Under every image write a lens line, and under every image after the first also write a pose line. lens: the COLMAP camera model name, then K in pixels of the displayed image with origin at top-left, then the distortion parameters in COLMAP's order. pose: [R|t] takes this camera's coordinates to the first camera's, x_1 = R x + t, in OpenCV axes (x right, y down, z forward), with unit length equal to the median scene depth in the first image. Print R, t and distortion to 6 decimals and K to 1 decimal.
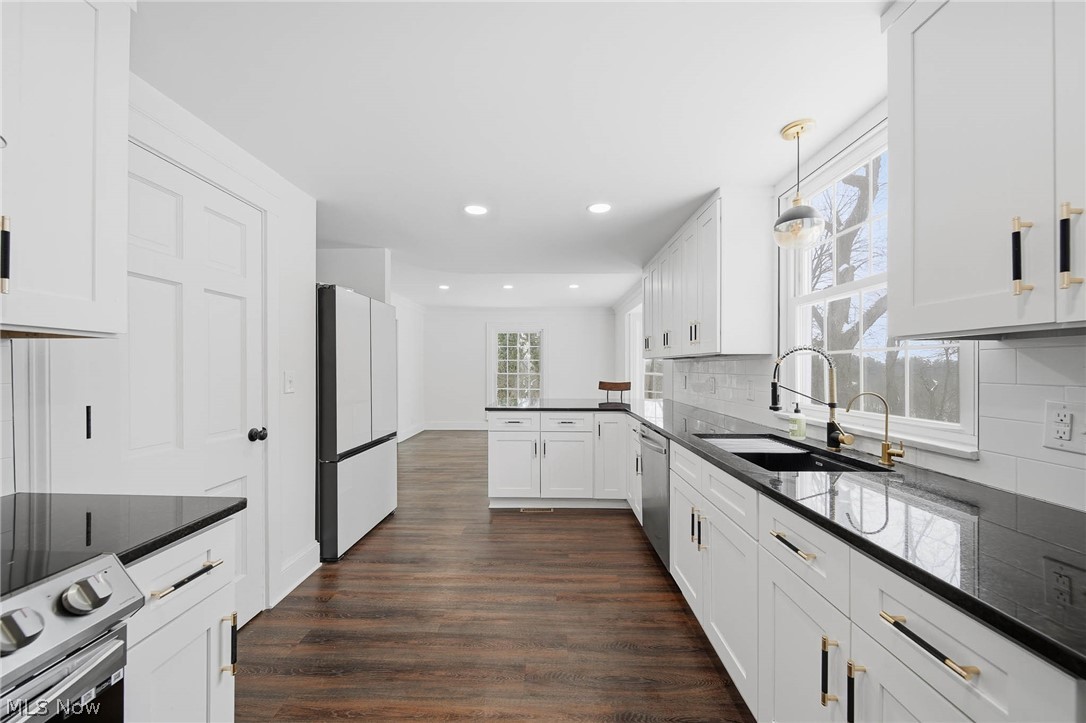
lens RADIAL K [[386.0, 0, 538.3], [0, 386.0, 364.4], [0, 0, 1]] dist [-0.001746, -0.000903]
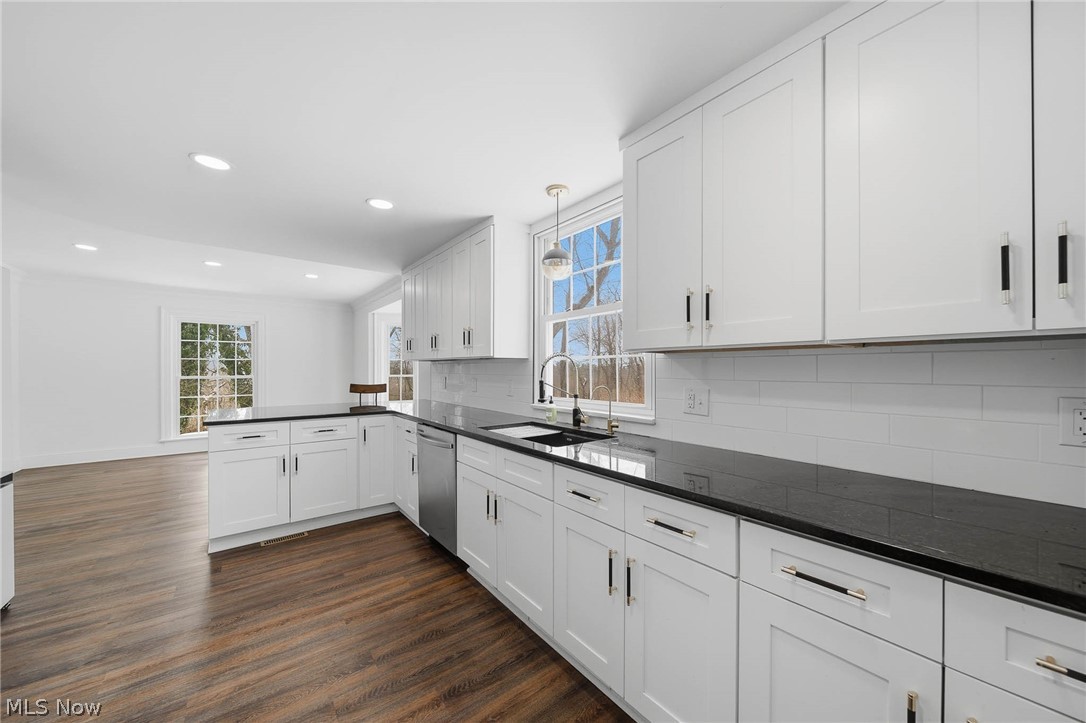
lens RADIAL K [[386.0, 0, 535.4], [0, 386.0, 364.8], [0, 0, 1]] dist [-0.001746, -0.000903]
pose [[0.776144, 0.007457, 0.630512, -0.176690], [-0.006017, 0.999972, -0.004421, -0.000786], [-0.630528, -0.000362, 0.776167, 0.007518]]
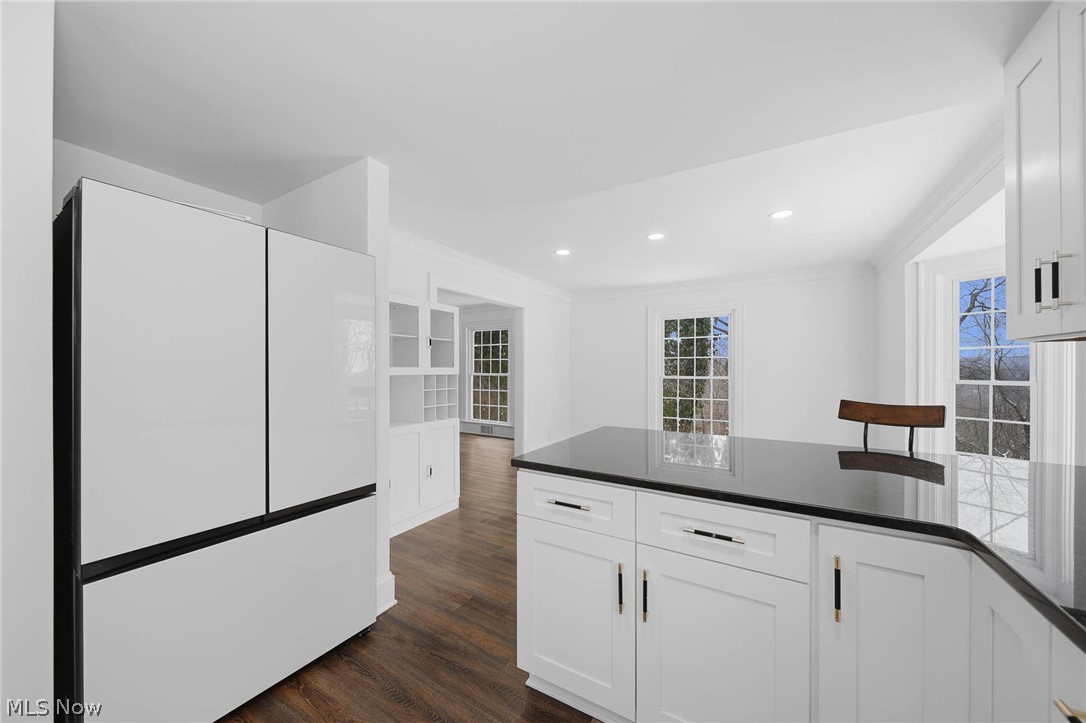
lens RADIAL K [[386.0, 0, 545.4], [0, 386.0, 368.1], [0, 0, 1]] dist [-0.001746, -0.000903]
pose [[0.876648, 0.001298, -0.481131, 0.166577], [0.001570, 0.999983, 0.005557, 0.012681], [0.481130, -0.005627, 0.876631, 1.021105]]
